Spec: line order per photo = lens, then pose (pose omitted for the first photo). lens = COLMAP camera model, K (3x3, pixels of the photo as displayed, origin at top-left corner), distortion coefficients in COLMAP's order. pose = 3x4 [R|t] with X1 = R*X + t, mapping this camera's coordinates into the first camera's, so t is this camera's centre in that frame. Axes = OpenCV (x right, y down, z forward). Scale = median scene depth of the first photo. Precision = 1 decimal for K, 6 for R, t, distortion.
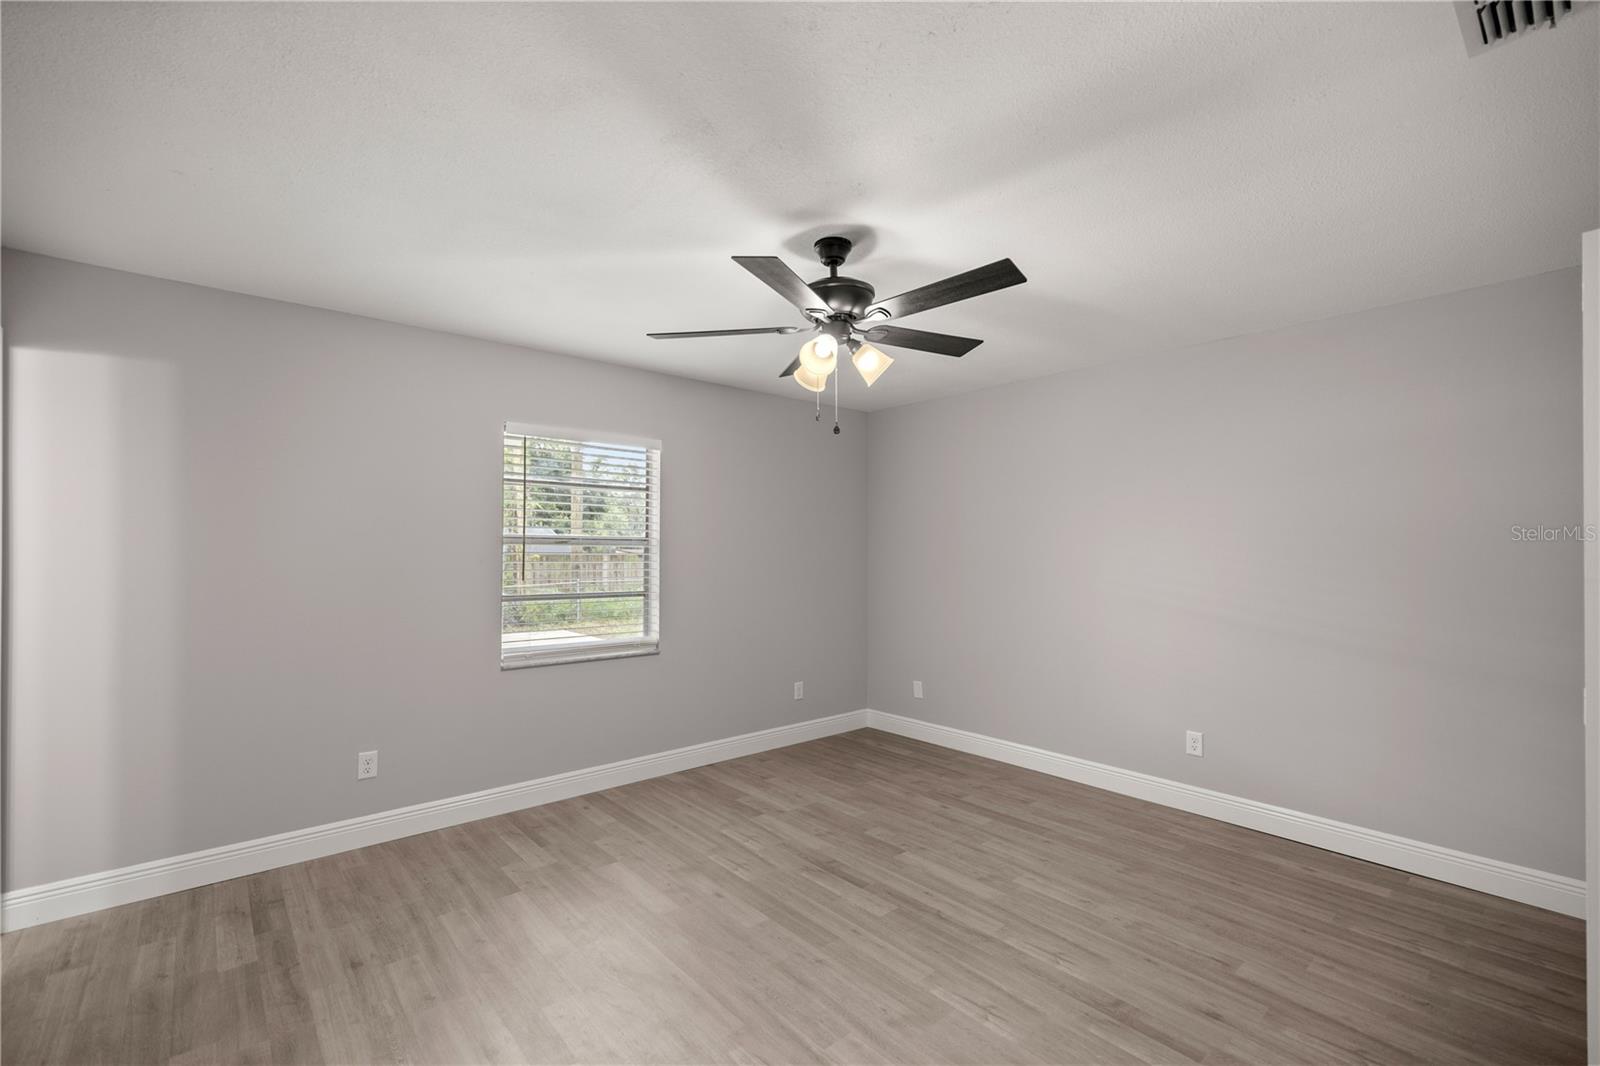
lens RADIAL K [[683.6, 0, 800.0], [0, 683.6, 533.0], [0, 0, 1]] dist [-0.000302, -0.000106]
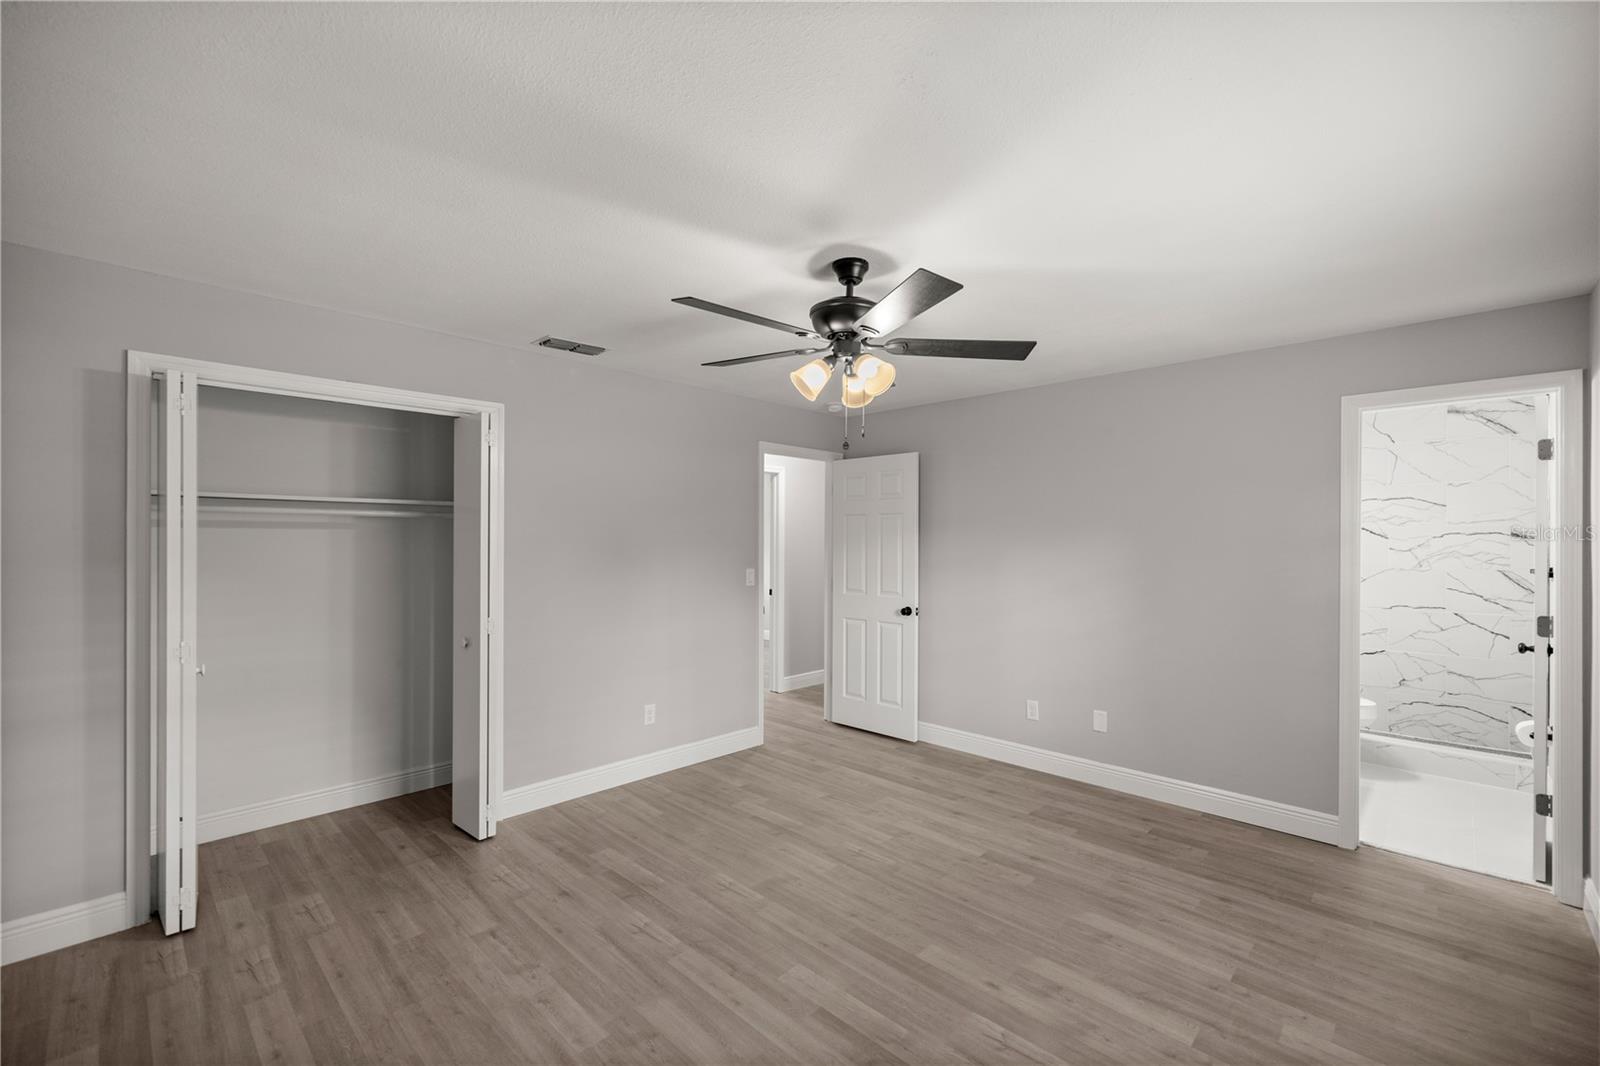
lens RADIAL K [[683.6, 0, 800.0], [0, 683.6, 533.0], [0, 0, 1]] dist [-0.000302, -0.000106]
pose [[-0.996410, -0.008426, -0.084240, 0.205007], [-0.005643, 0.999432, -0.033212, 0.014095], [0.084473, -0.032617, -0.995892, 2.000208]]
